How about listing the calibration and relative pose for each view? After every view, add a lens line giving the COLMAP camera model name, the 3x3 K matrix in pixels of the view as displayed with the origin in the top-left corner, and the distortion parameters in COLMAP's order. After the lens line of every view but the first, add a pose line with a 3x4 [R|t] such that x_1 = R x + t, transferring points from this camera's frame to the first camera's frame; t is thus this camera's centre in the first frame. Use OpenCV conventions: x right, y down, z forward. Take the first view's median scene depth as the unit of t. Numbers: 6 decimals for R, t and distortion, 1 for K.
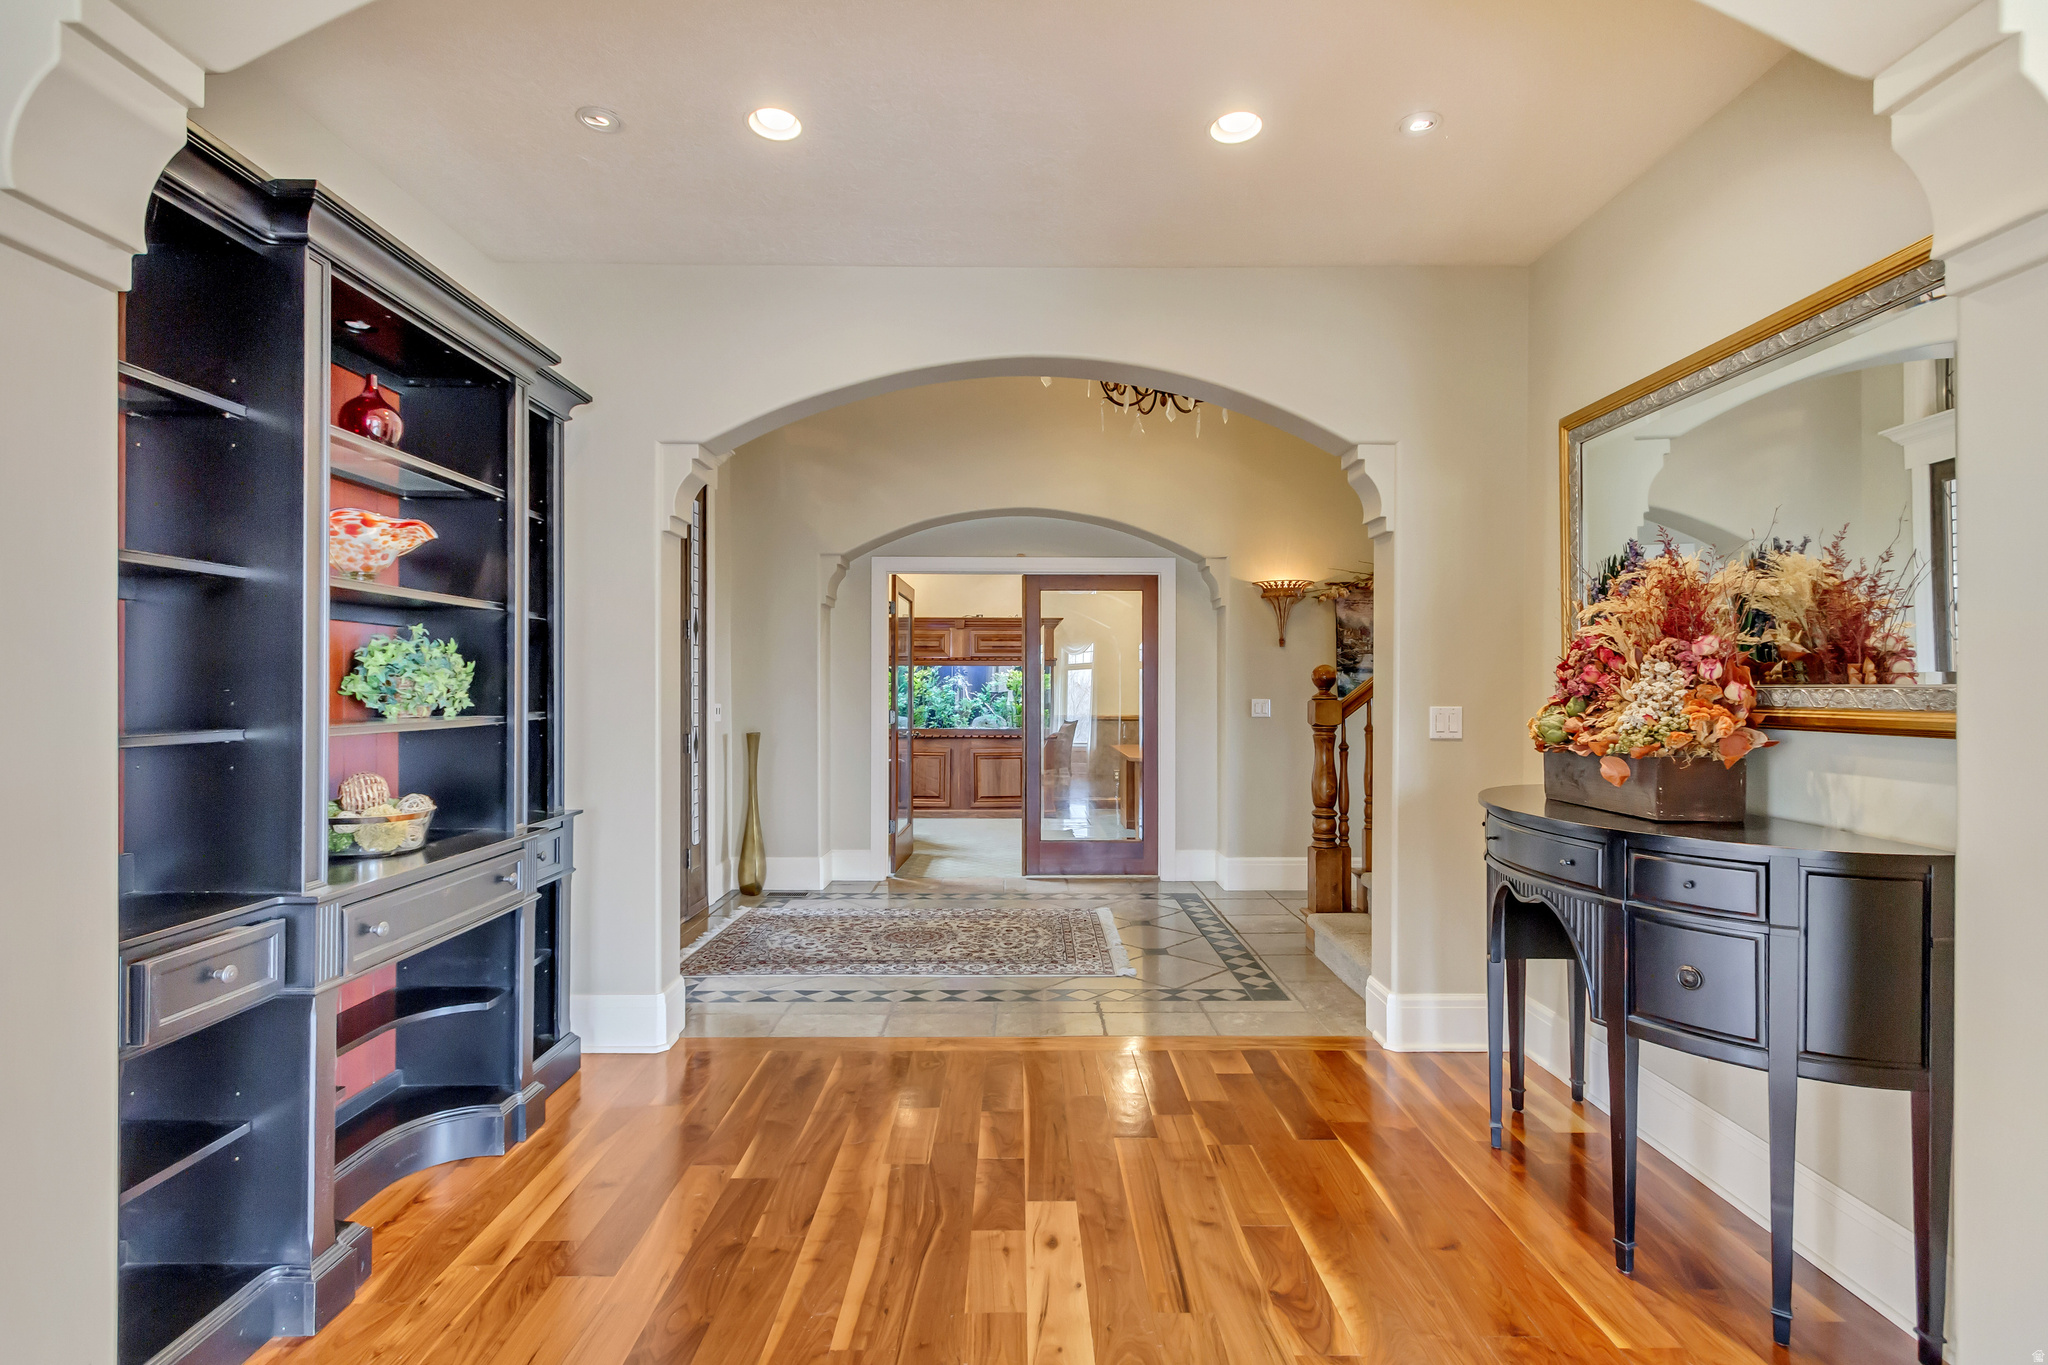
lens RADIAL K [[945.0, 0, 1023.8], [0, 945.0, 692.1], [0, 0, 1]] dist [0.003359, -0.001507]
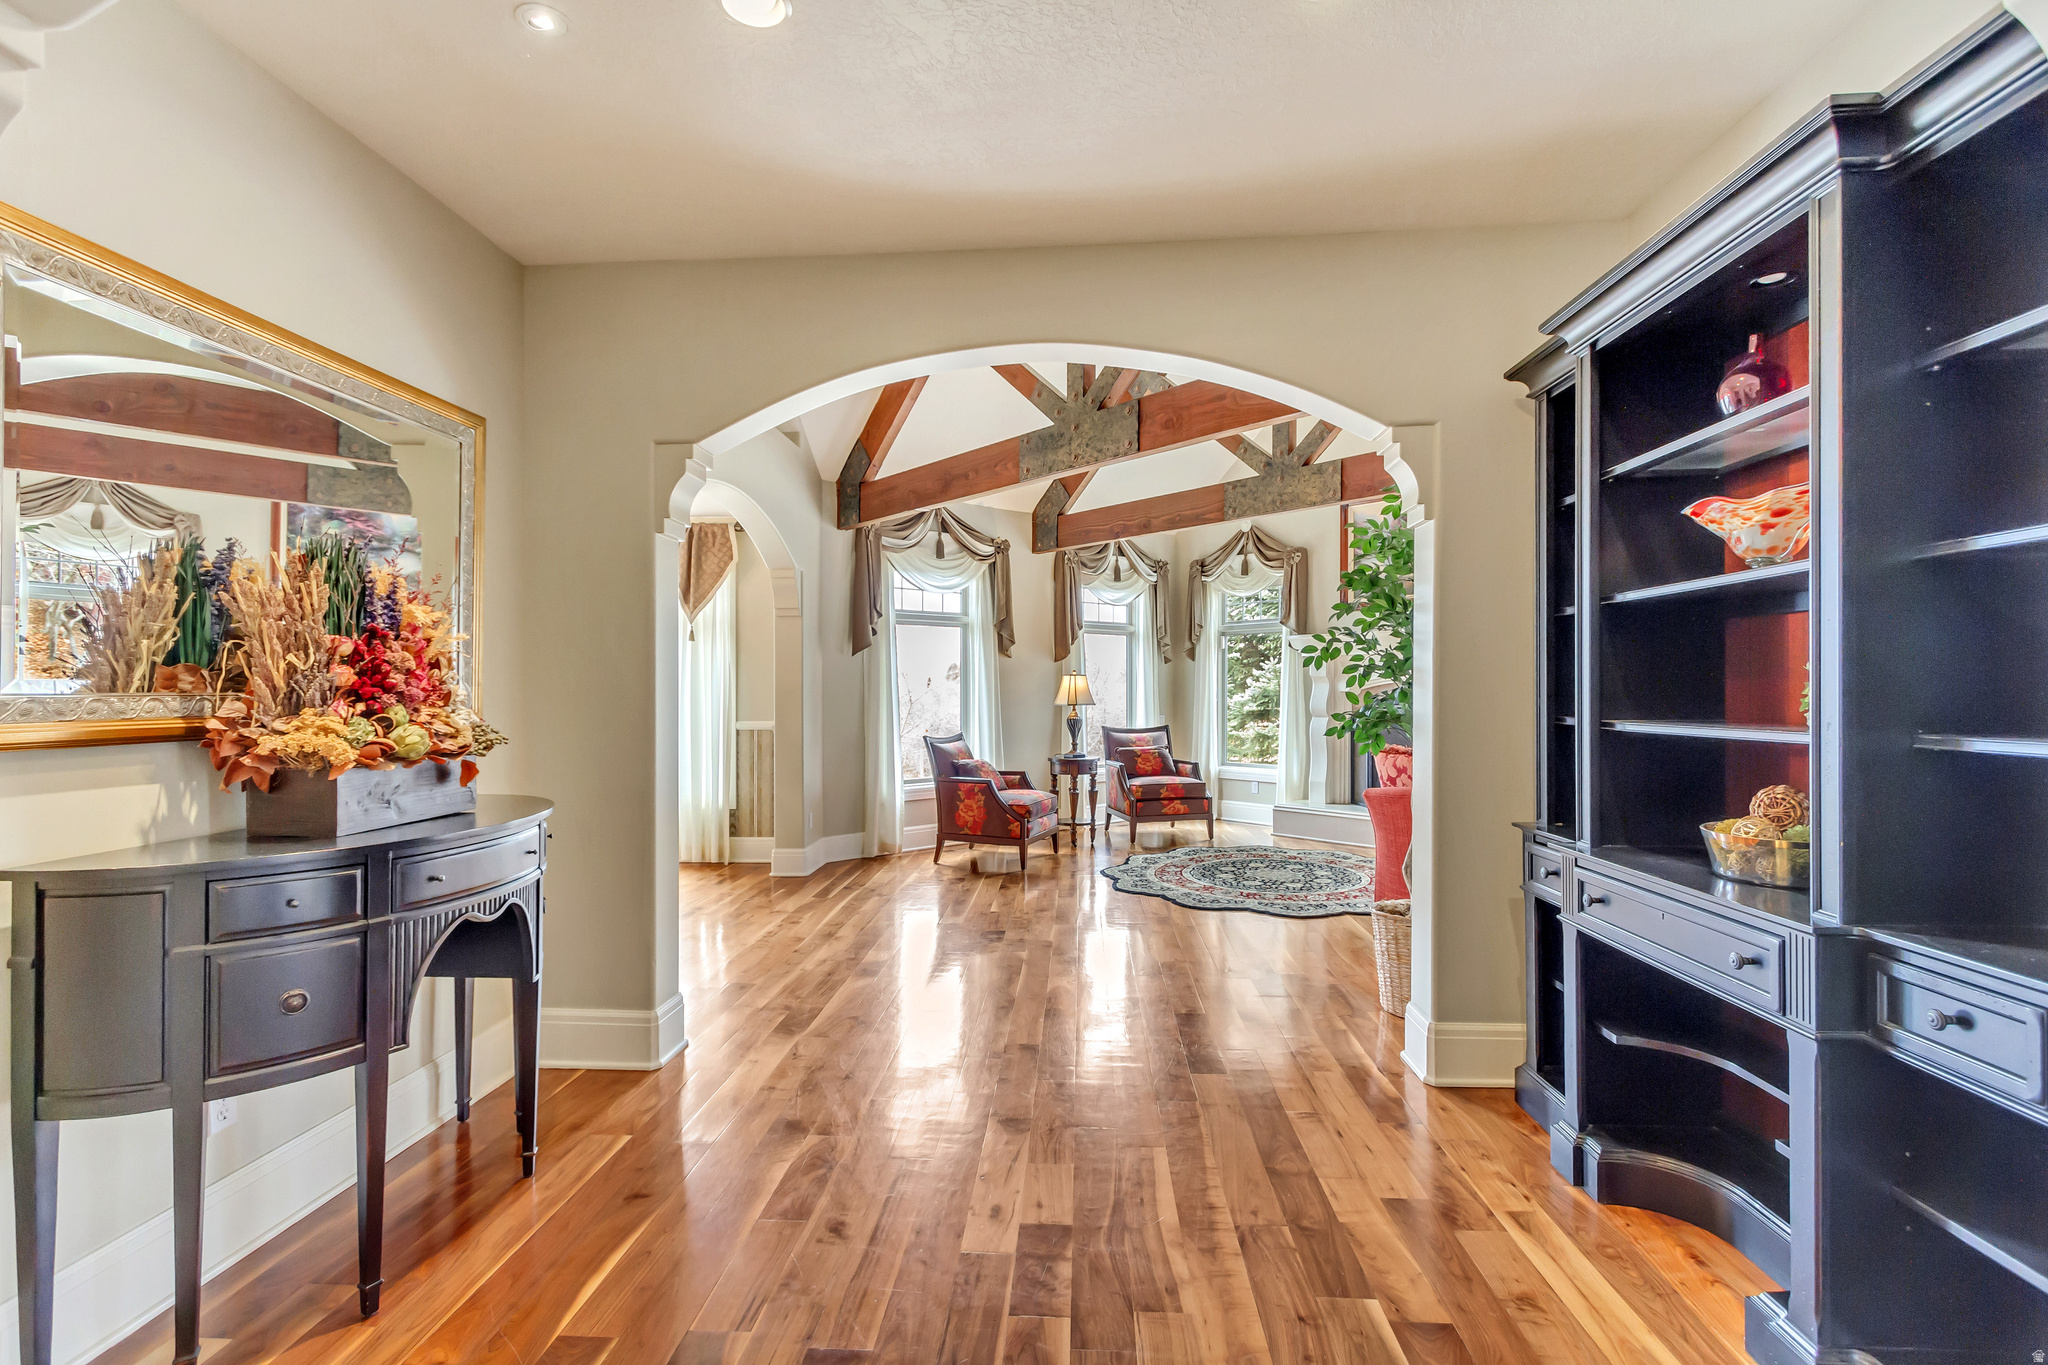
lens RADIAL K [[945.0, 0, 1023.8], [0, 945.0, 692.1], [0, 0, 1]] dist [0.003359, -0.001507]
pose [[-0.997277, 0.005557, 0.073535, -0.080733], [0.006016, 0.999964, 0.006021, -0.007999], [-0.073499, 0.006447, -0.997274, 1.996197]]
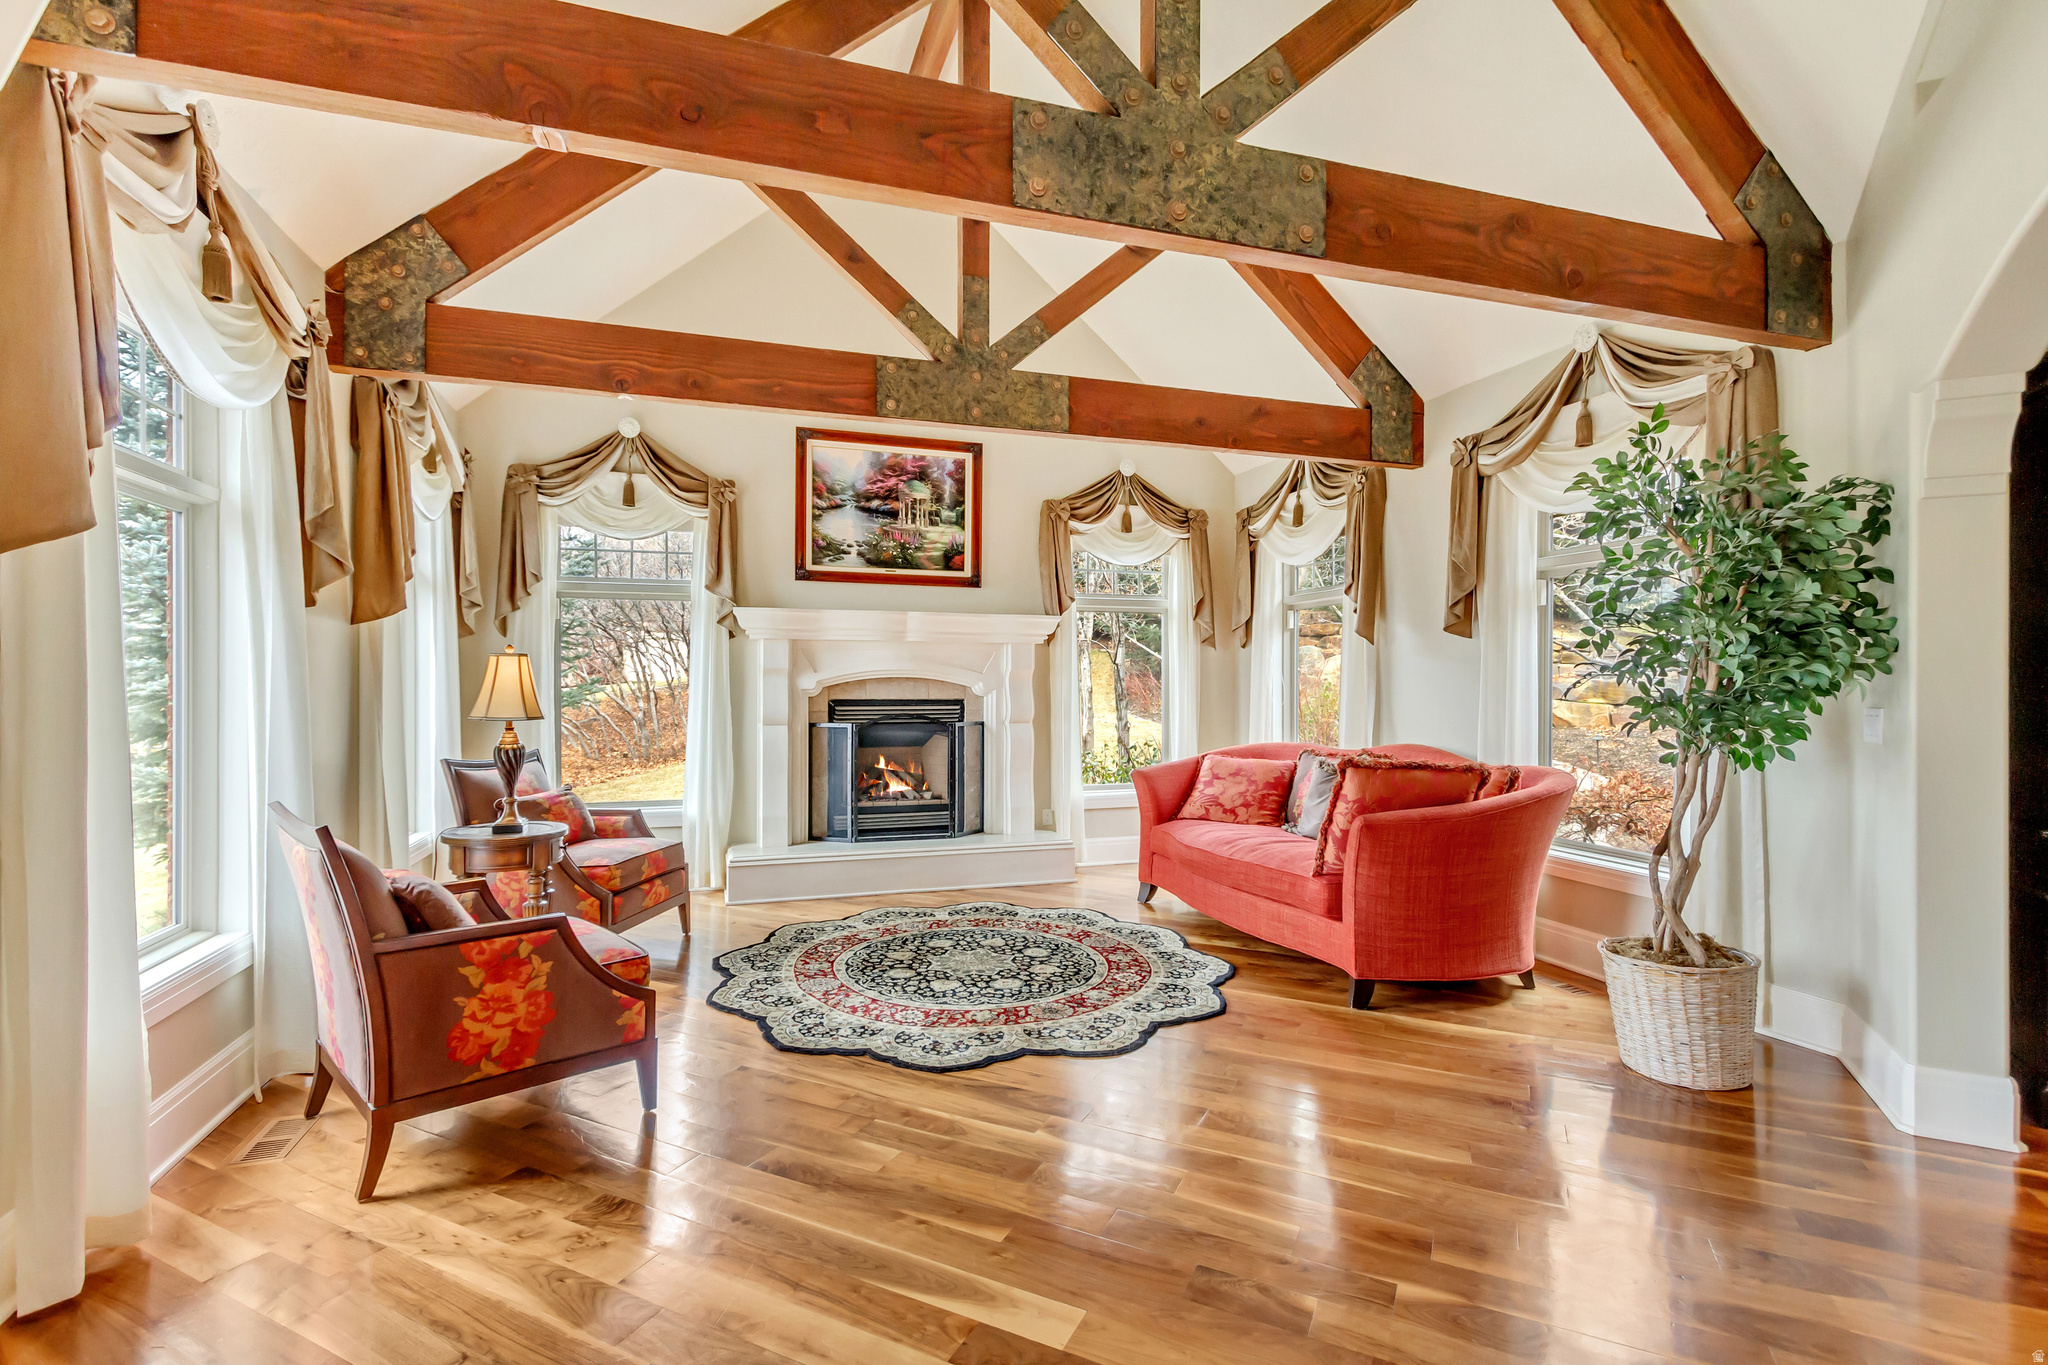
lens RADIAL K [[945.0, 0, 1023.8], [0, 945.0, 692.1], [0, 0, 1]] dist [0.003359, -0.001507]
pose [[-0.456461, 0.004861, -0.889730, 1.059913], [-0.005243, 0.999953, 0.008153, -0.002375], [0.889728, 0.008386, -0.456414, 0.015364]]
